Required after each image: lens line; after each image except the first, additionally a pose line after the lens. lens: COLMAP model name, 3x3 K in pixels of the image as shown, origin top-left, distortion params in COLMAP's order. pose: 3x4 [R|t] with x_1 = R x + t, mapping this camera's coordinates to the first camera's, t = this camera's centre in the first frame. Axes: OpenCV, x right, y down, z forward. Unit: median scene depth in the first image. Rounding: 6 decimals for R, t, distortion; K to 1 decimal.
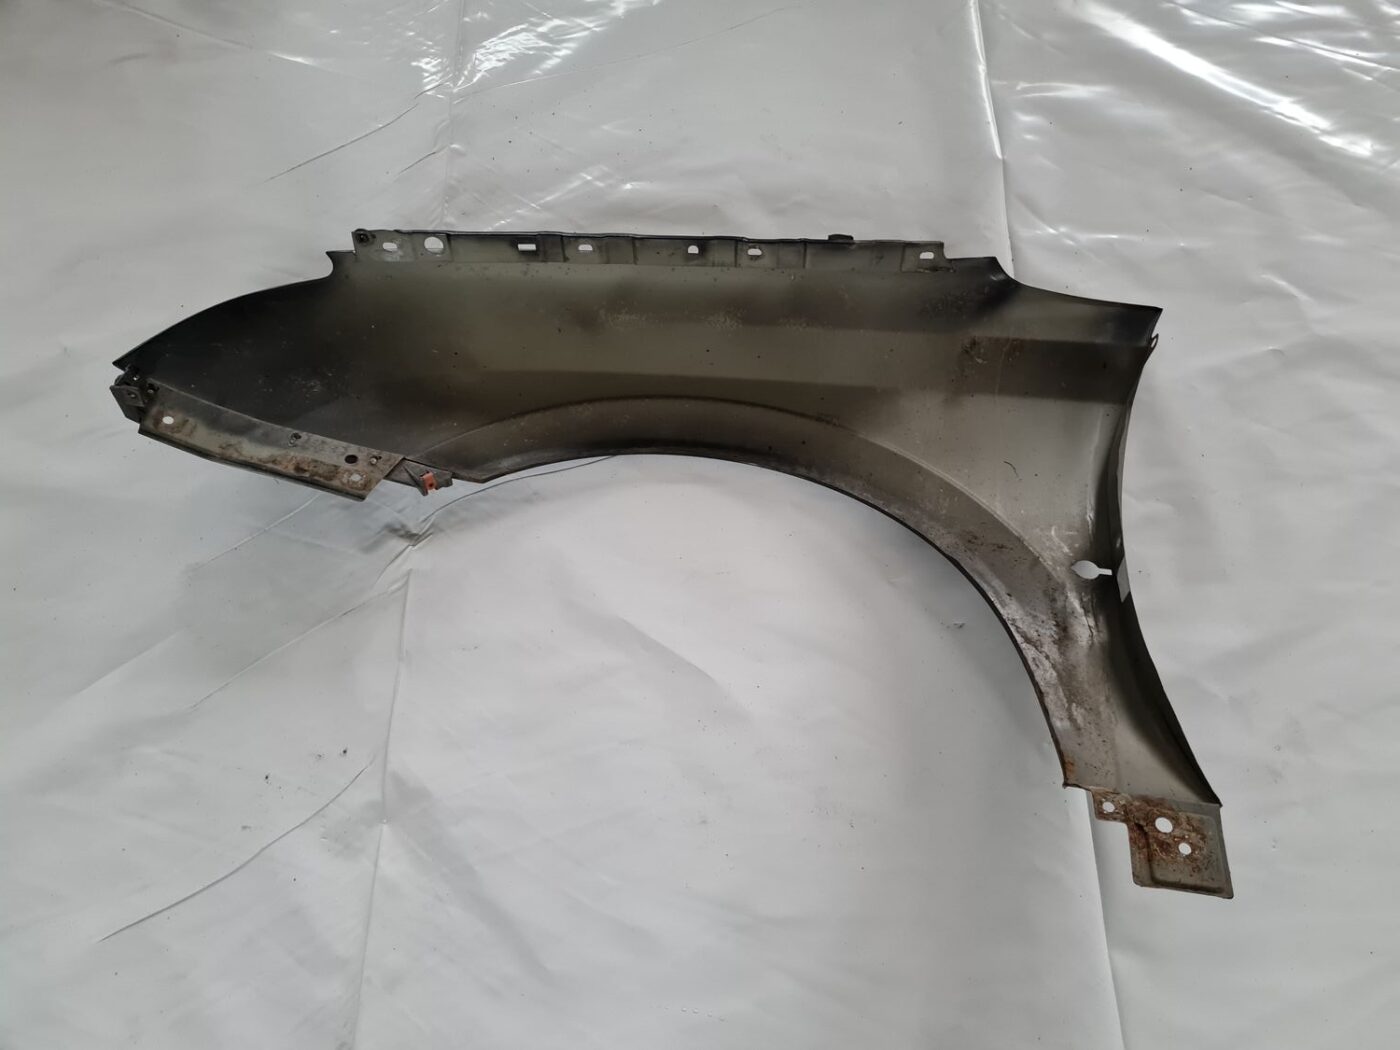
lens RADIAL K [[1069.1, 0, 700.0], [0, 1069.1, 525.0], [0, 0, 1]] dist [0.006512, -0.003035]
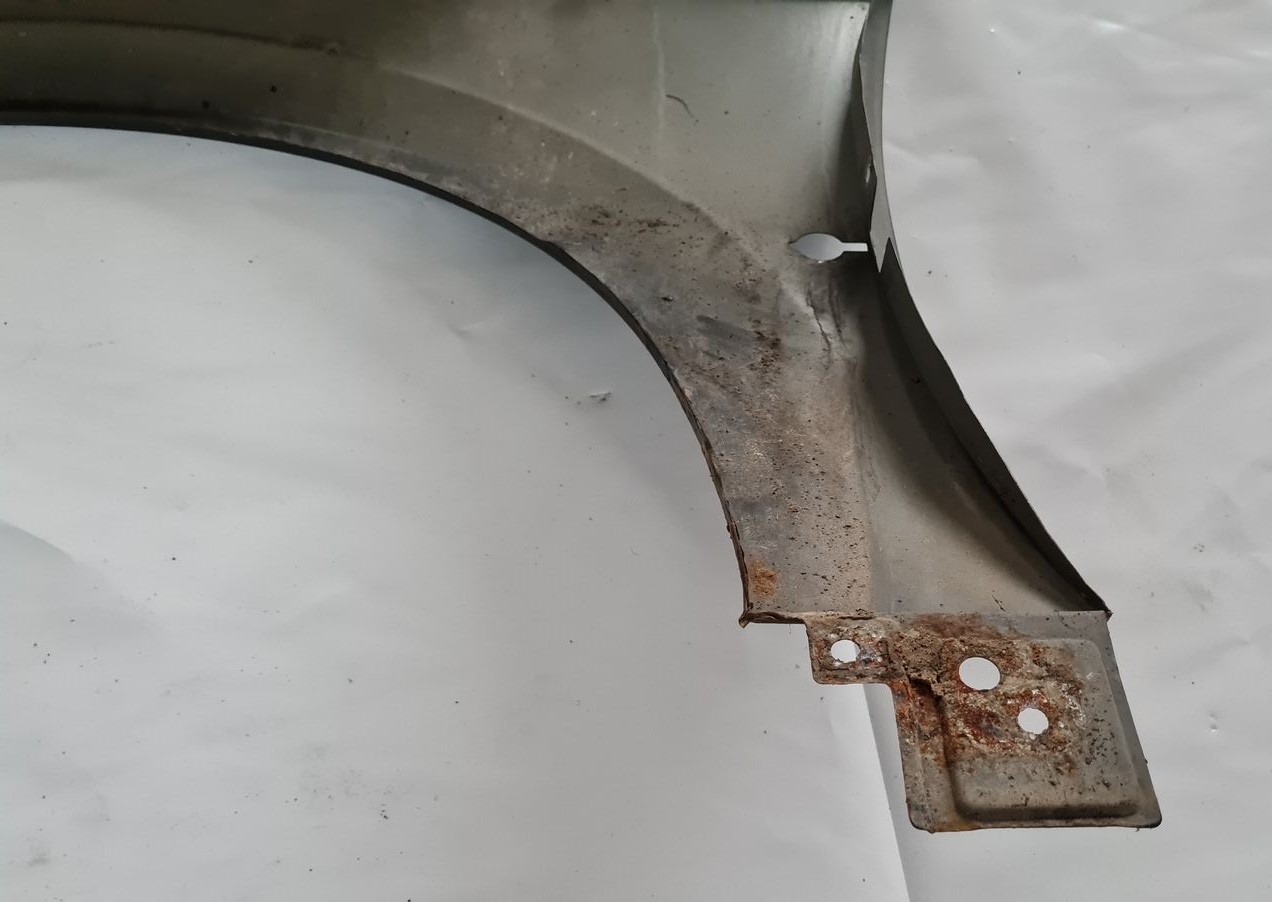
lens RADIAL K [[1603.8, 0, 636.0], [0, 1603.8, 451.0], [0, 0, 1]] dist [0.004911, 0.002193]
pose [[0.976716, -0.119171, 0.178392, 0.127988], [0.113859, 0.992701, 0.039762, 0.096365], [-0.181828, -0.018524, 0.983156, 0.265152]]
